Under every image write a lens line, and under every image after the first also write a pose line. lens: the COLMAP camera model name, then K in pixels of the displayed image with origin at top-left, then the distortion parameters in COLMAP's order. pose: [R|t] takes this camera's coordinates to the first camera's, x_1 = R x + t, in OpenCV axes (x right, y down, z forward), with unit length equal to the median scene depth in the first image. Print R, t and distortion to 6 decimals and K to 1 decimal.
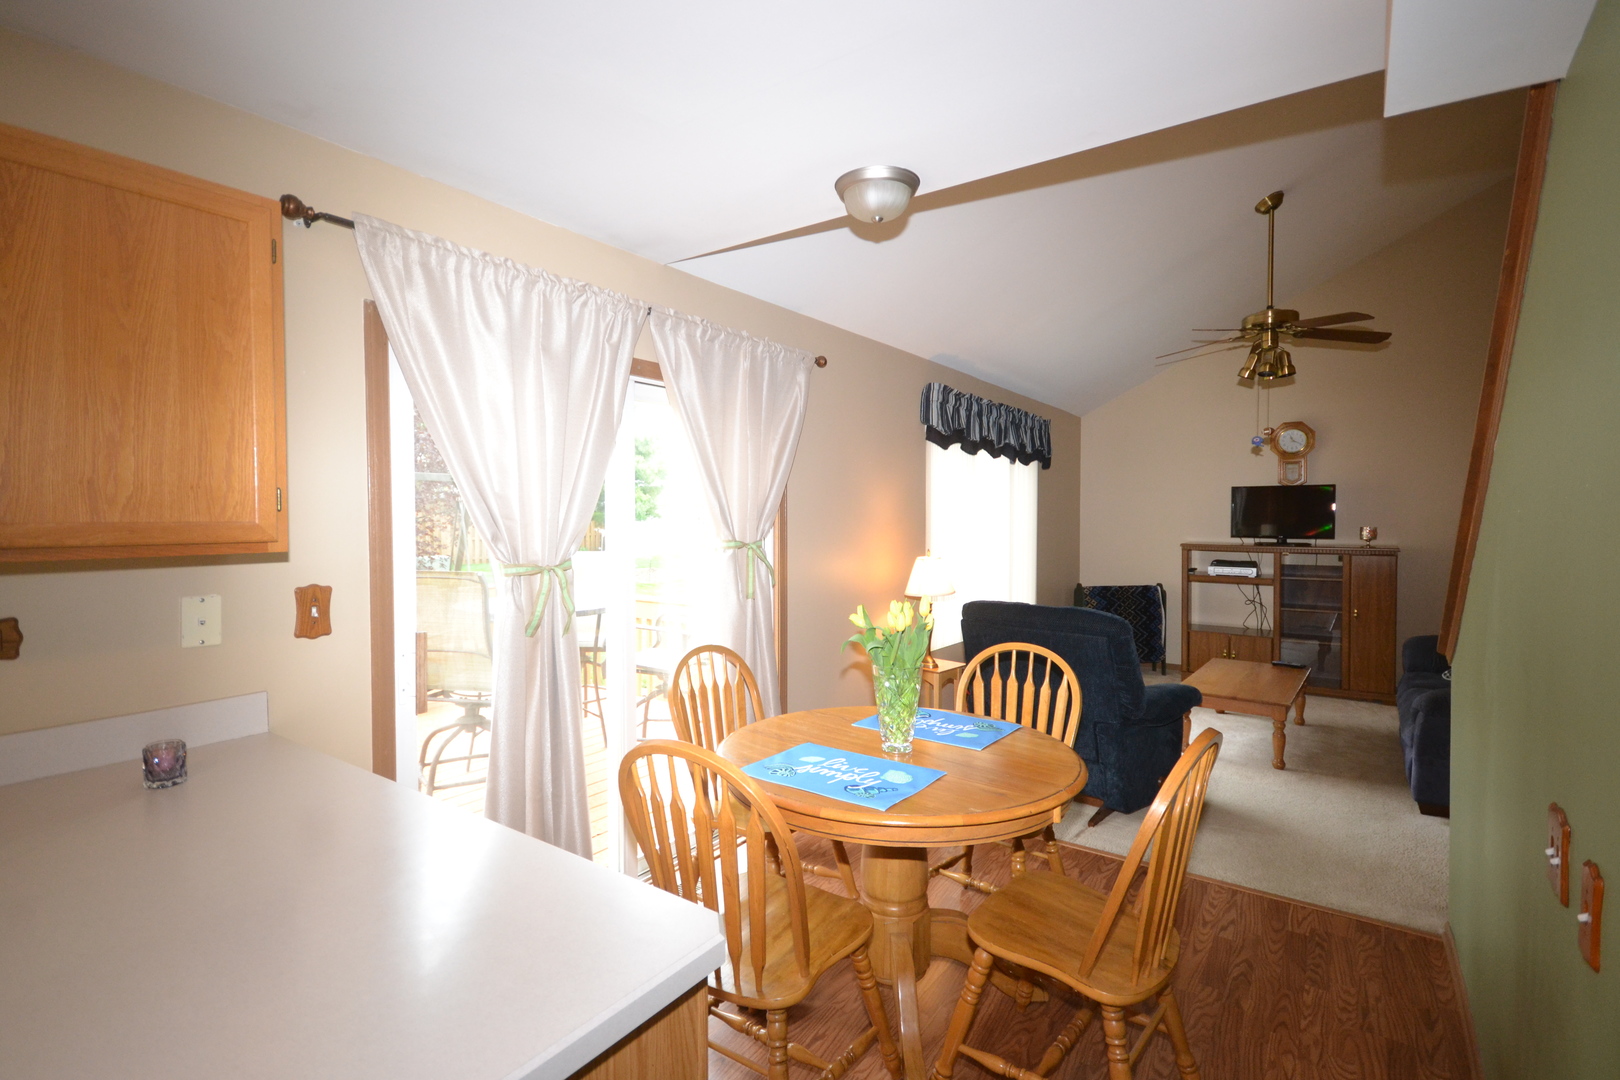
lens RADIAL K [[749.8, 0, 797.9], [0, 749.8, 537.6], [0, 0, 1]] dist [-0.002792, 0.001166]
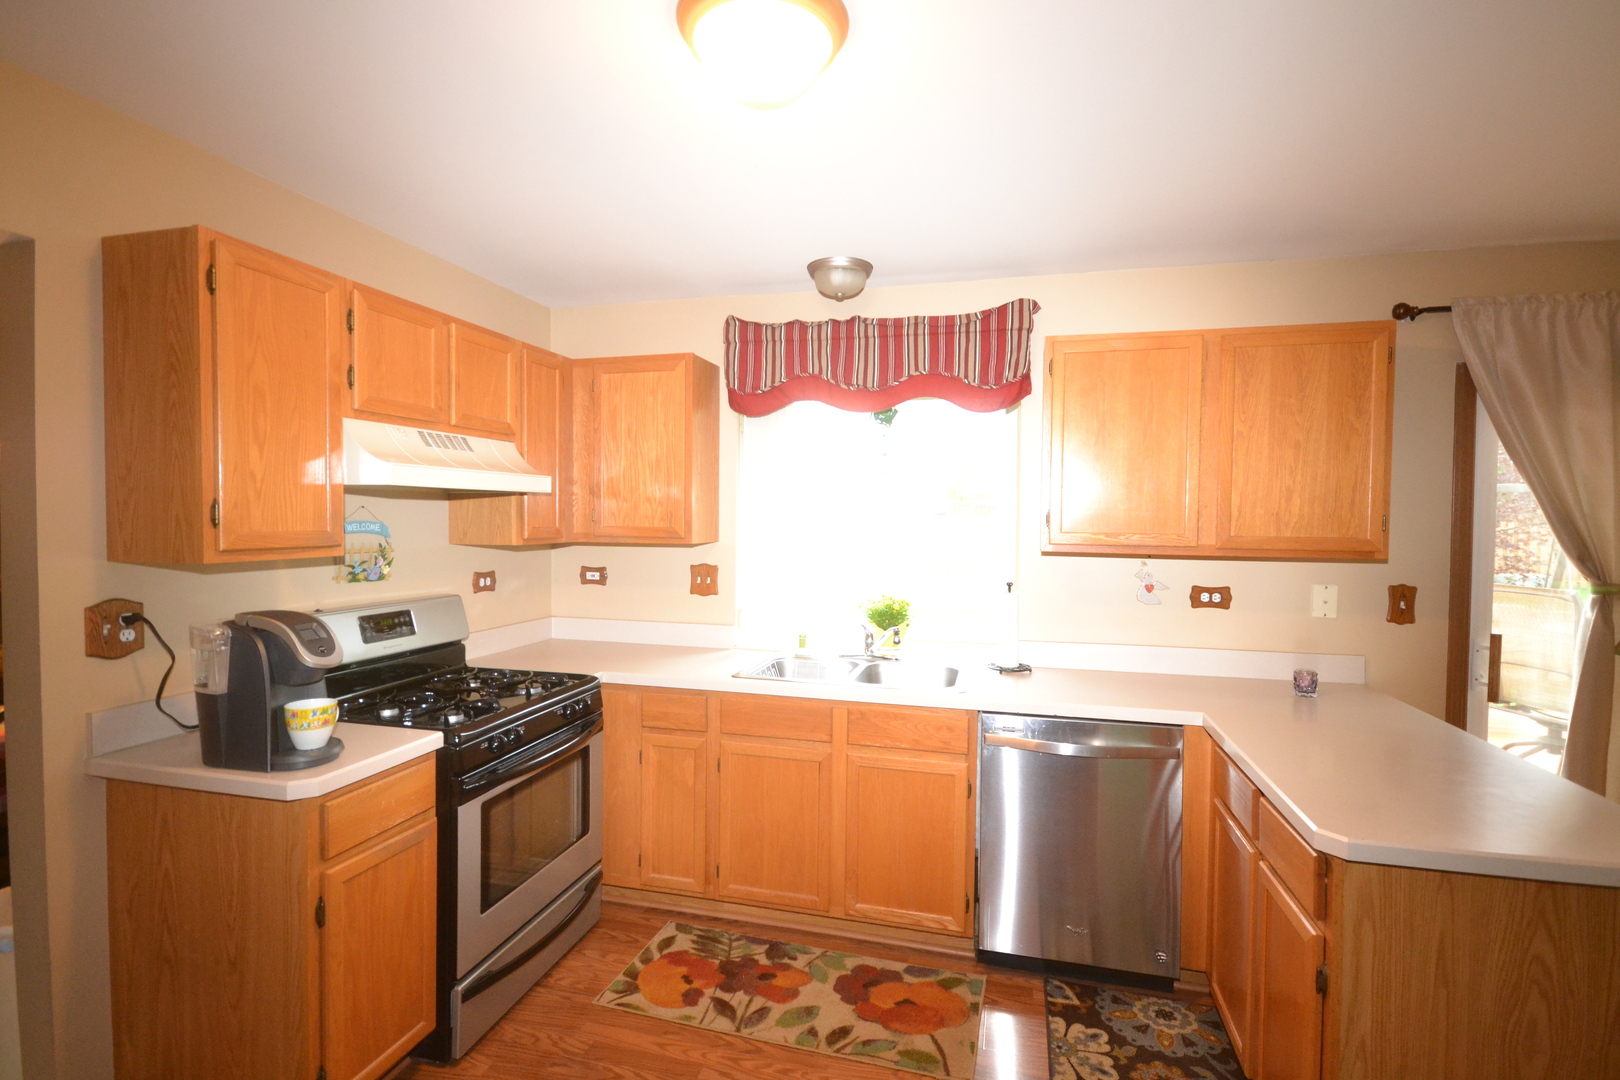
lens RADIAL K [[767.0, 0, 824.2], [0, 767.0, 540.3], [0, 0, 1]] dist [-0.003265, -0.000907]
pose [[0.361562, 0.031922, -0.931801, 0.107458], [-0.037454, 0.999104, 0.019695, -0.001970], [0.931595, 0.027778, 0.362434, -0.197269]]
